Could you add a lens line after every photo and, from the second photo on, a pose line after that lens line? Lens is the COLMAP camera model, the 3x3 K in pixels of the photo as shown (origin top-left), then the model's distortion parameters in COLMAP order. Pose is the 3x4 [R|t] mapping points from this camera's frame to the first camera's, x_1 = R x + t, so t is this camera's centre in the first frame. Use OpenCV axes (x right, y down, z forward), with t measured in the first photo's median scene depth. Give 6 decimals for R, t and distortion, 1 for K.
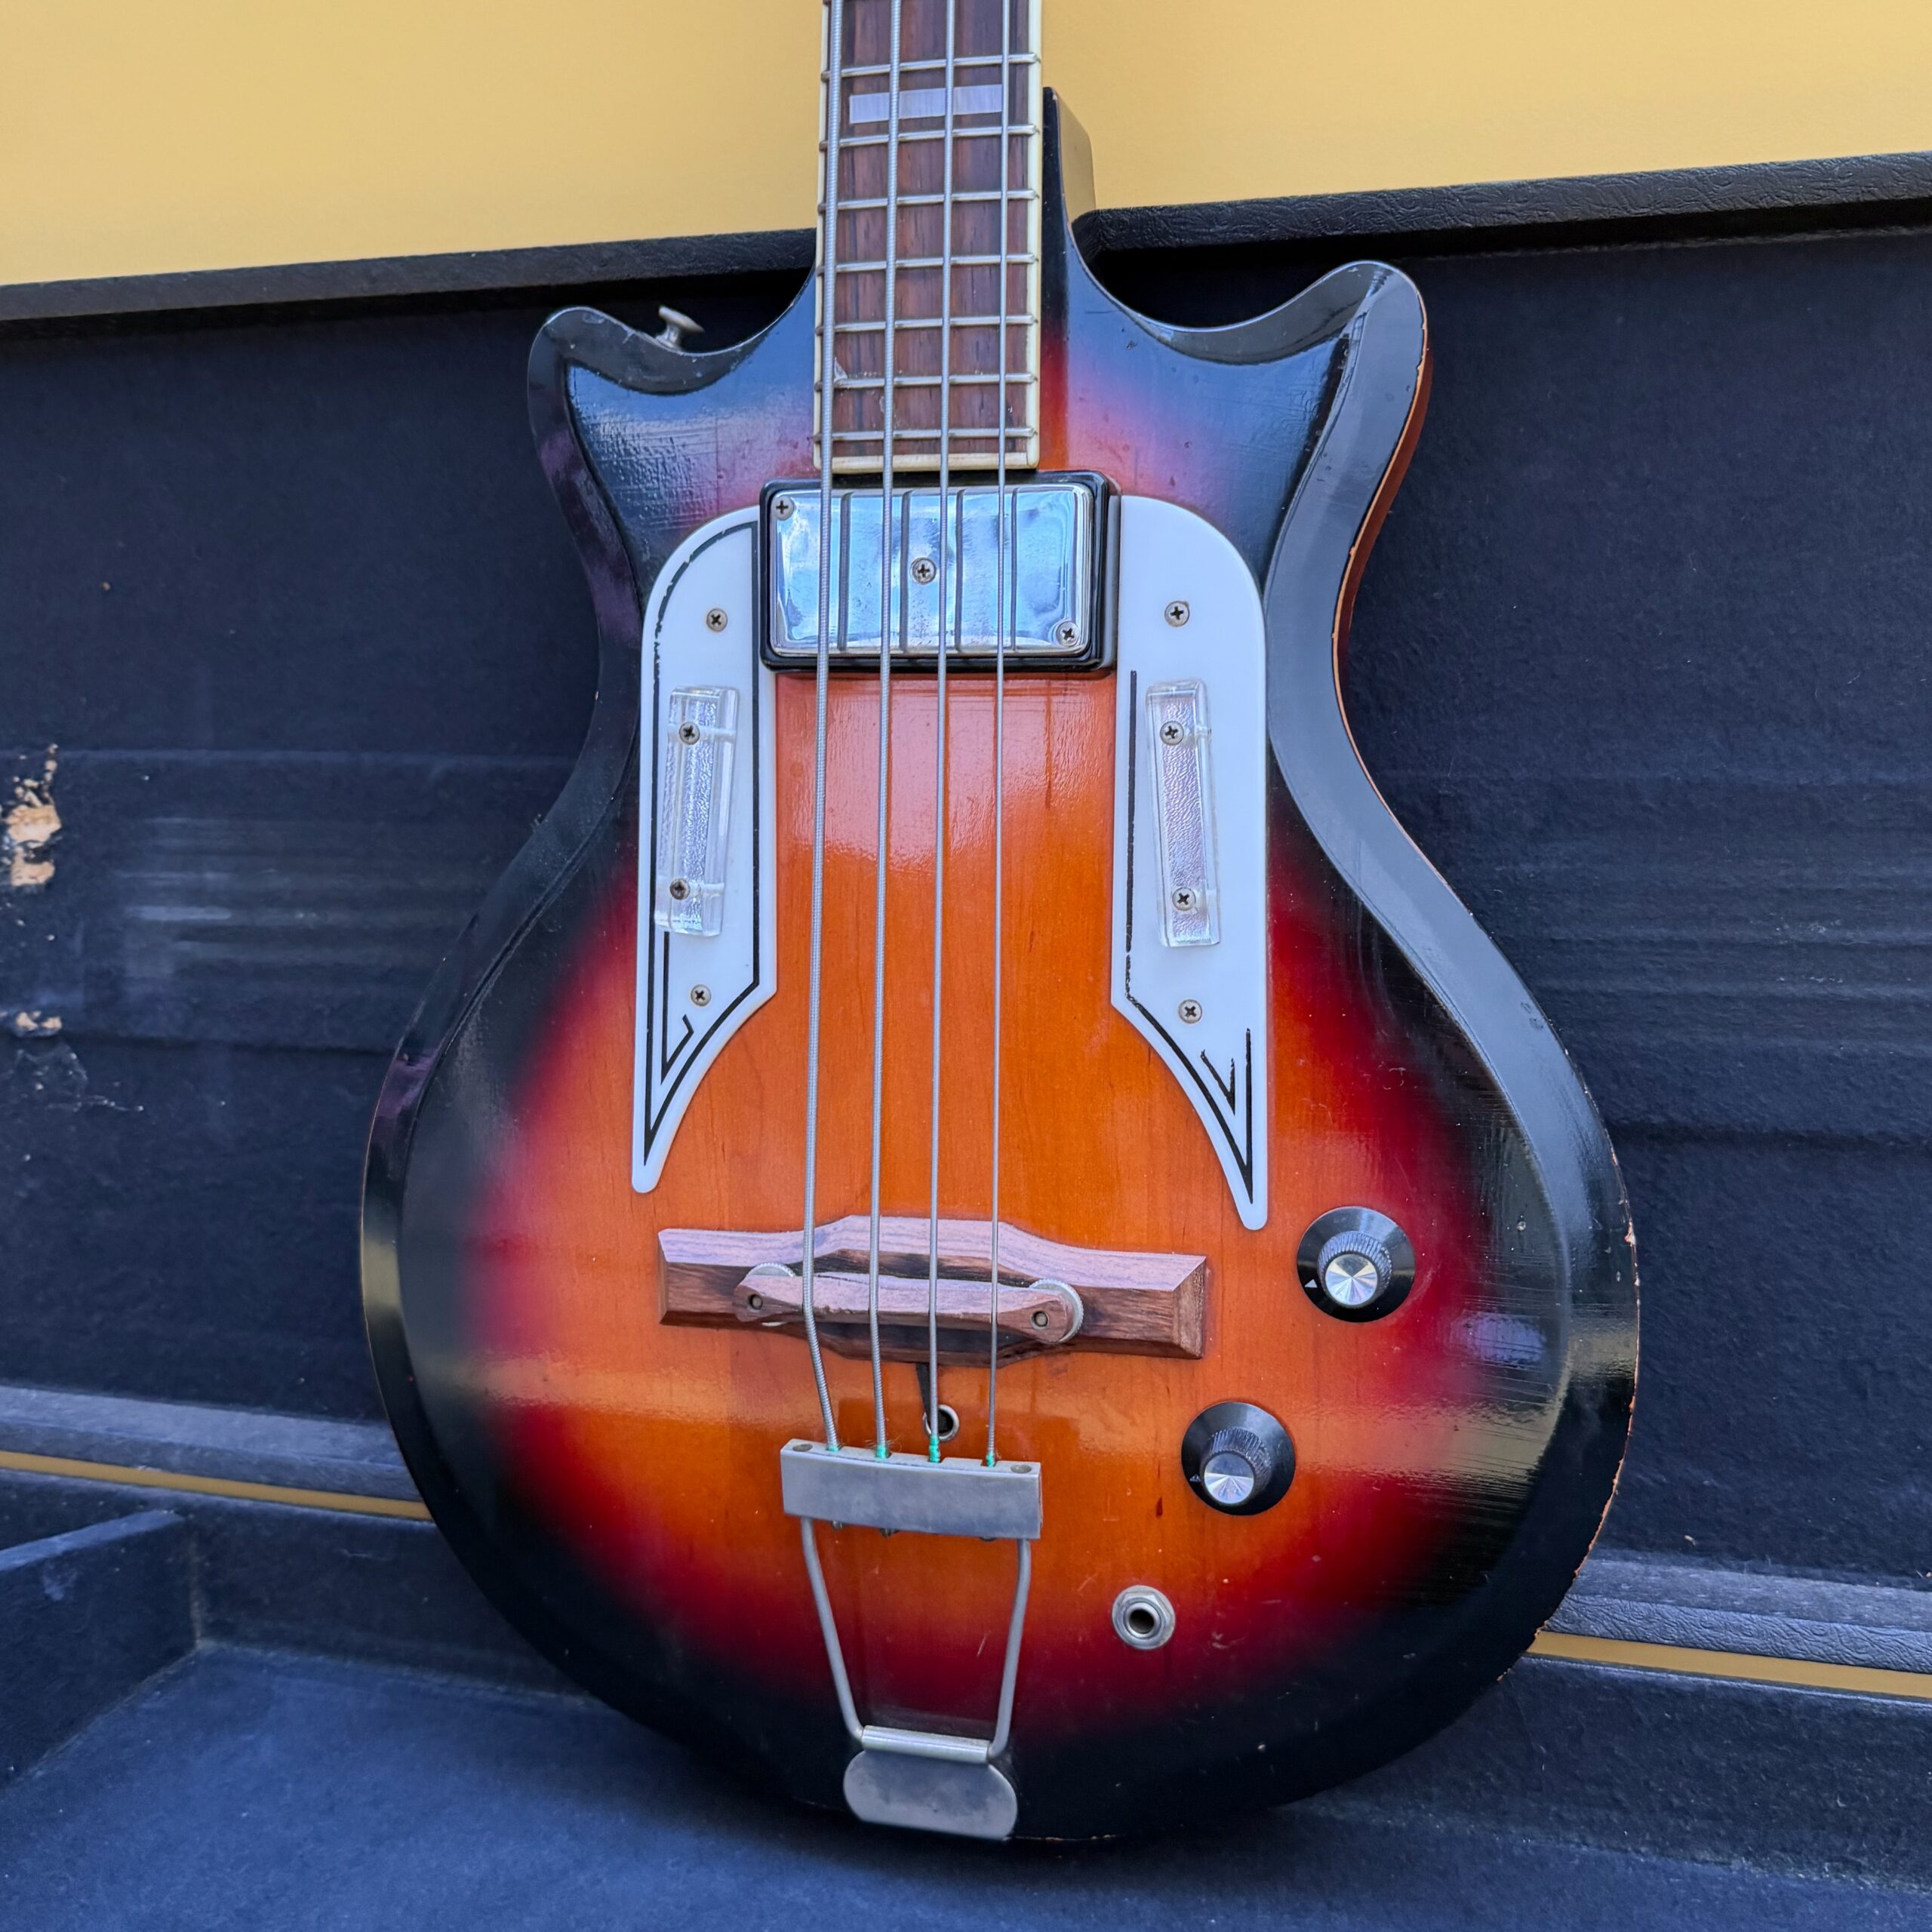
lens RADIAL K [[2018.3, 0, 1034.9], [0, 2018.3, 1055.4], [0, 0, 1]] dist [0.085537, -0.222502]
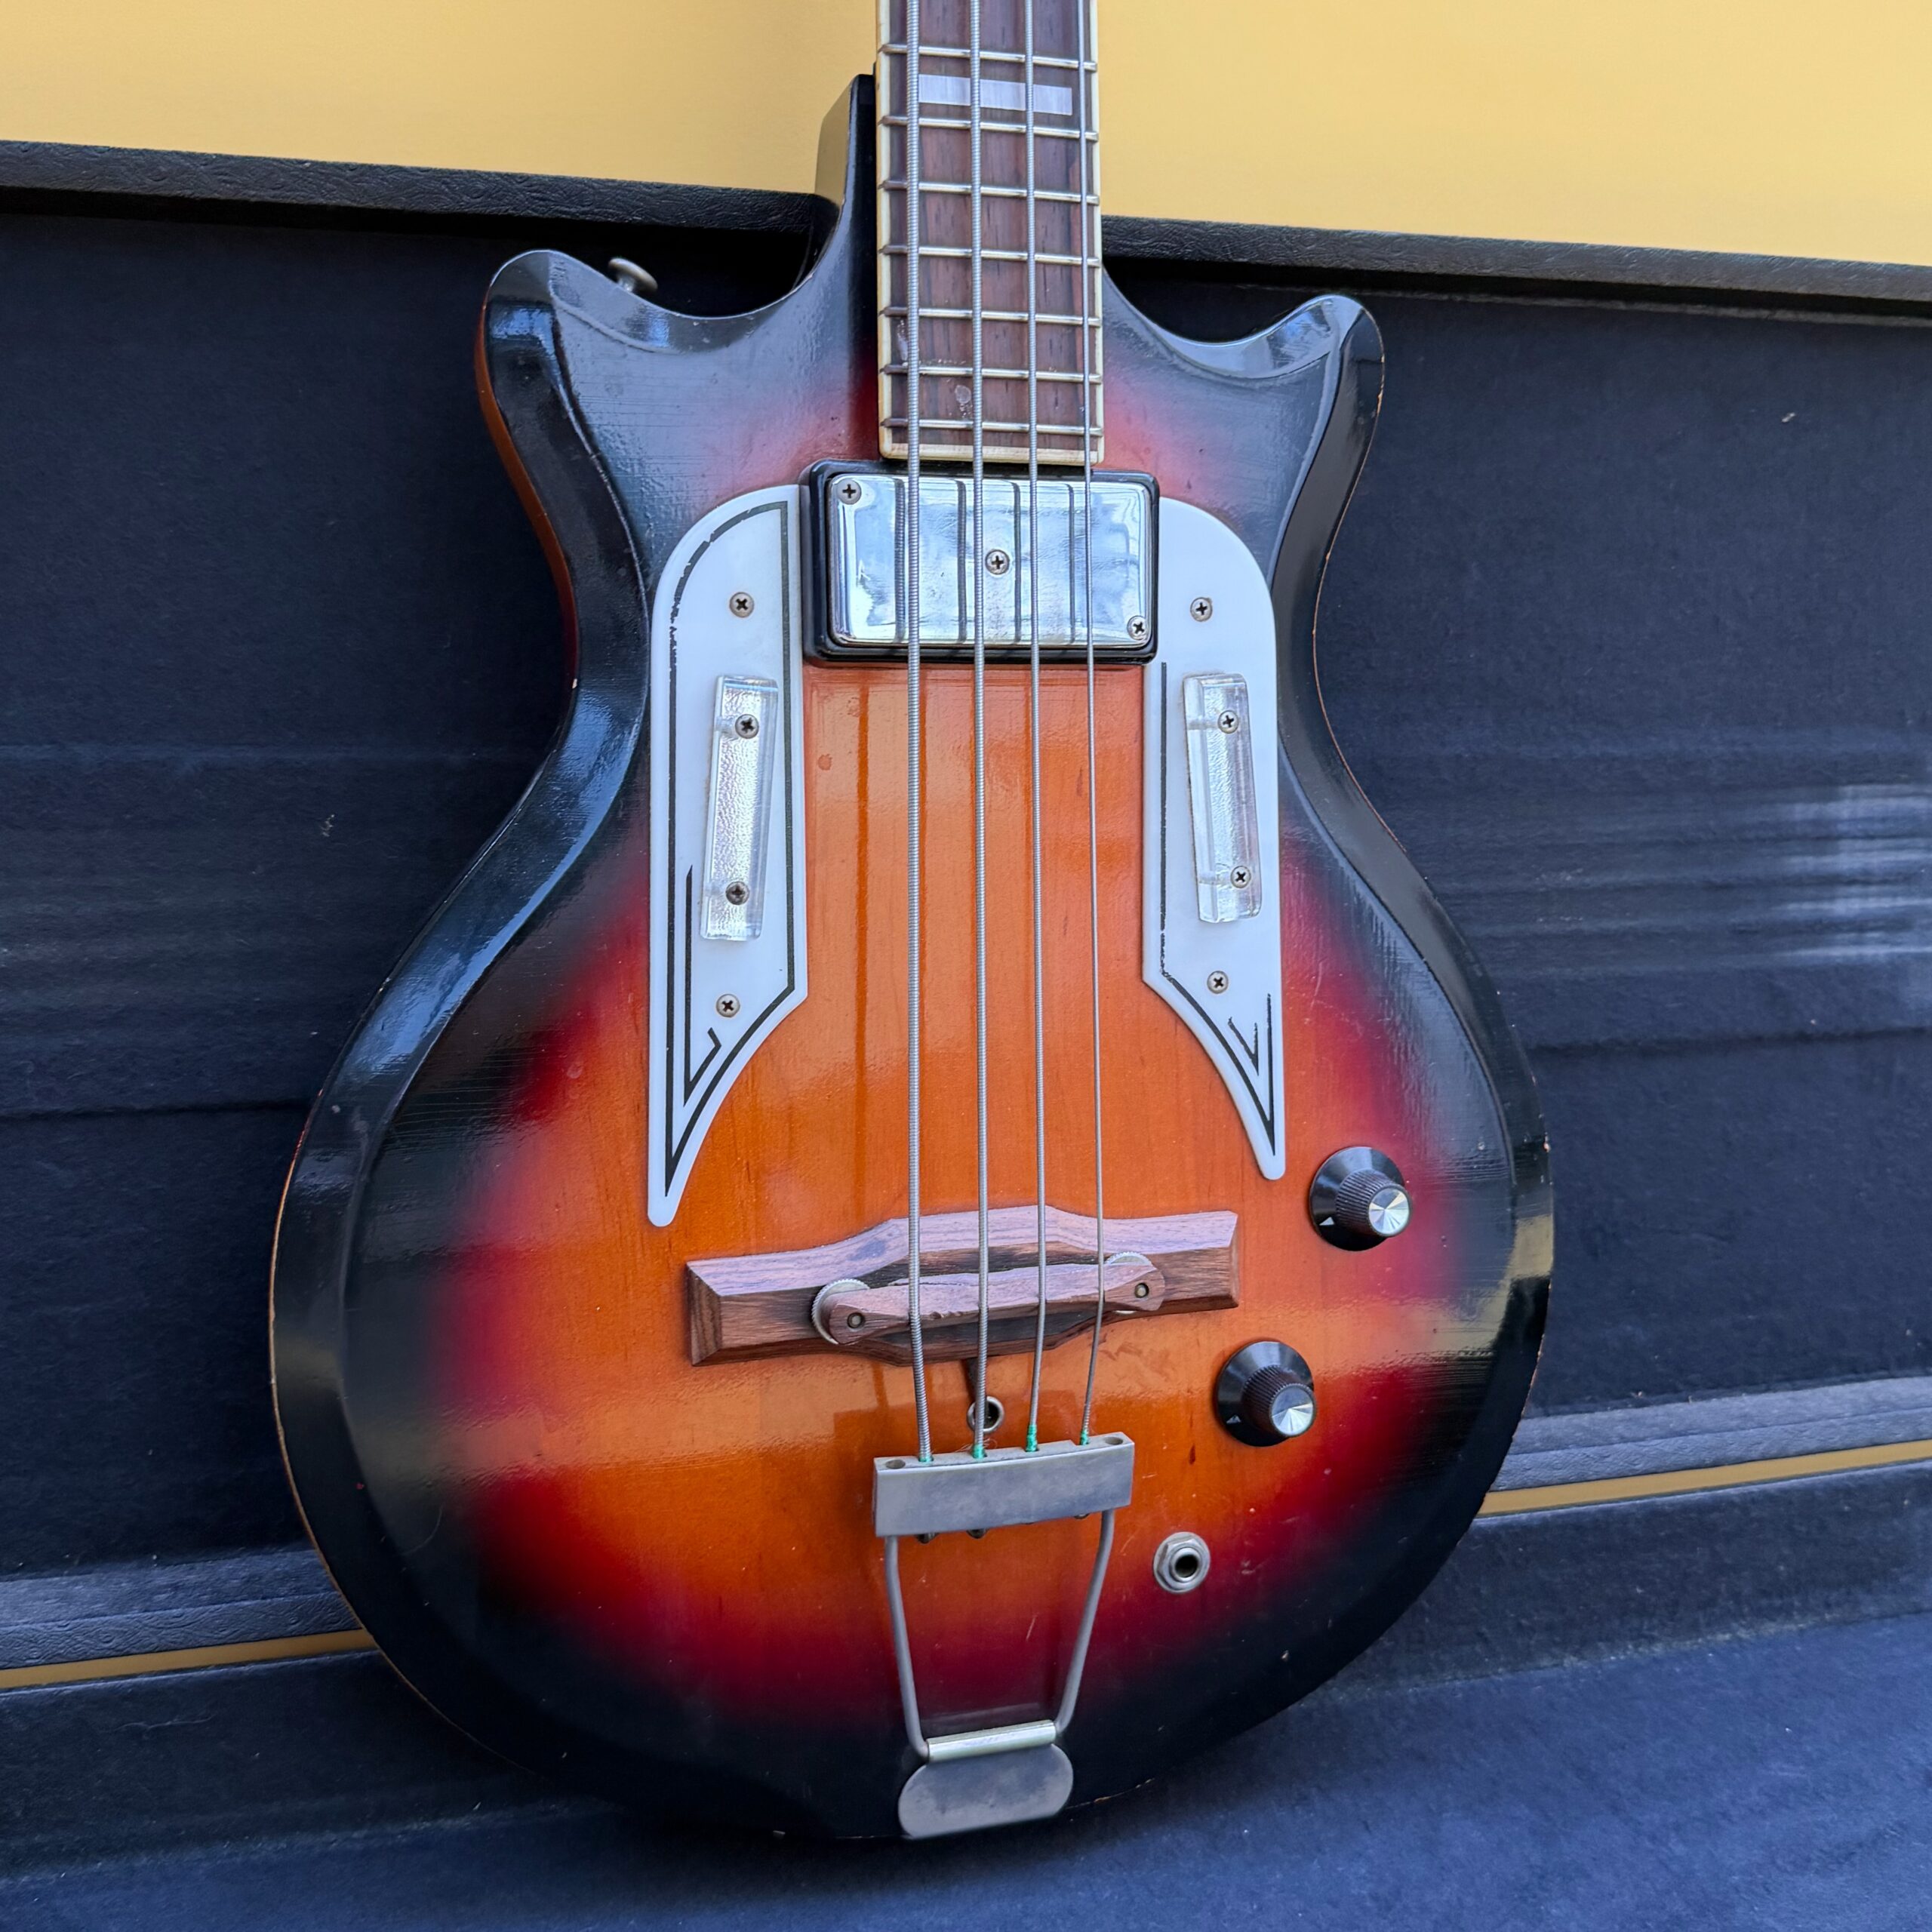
lens RADIAL K [[2059.8, 0, 971.5], [0, 2059.8, 1006.4], [0, 0, 1]] dist [0.094038, -0.230312]
pose [[0.851744, -0.081025, 0.517655, -0.564636], [0.082880, 0.996367, 0.019585, -0.038988], [-0.517361, 0.026222, 0.855365, 0.130742]]
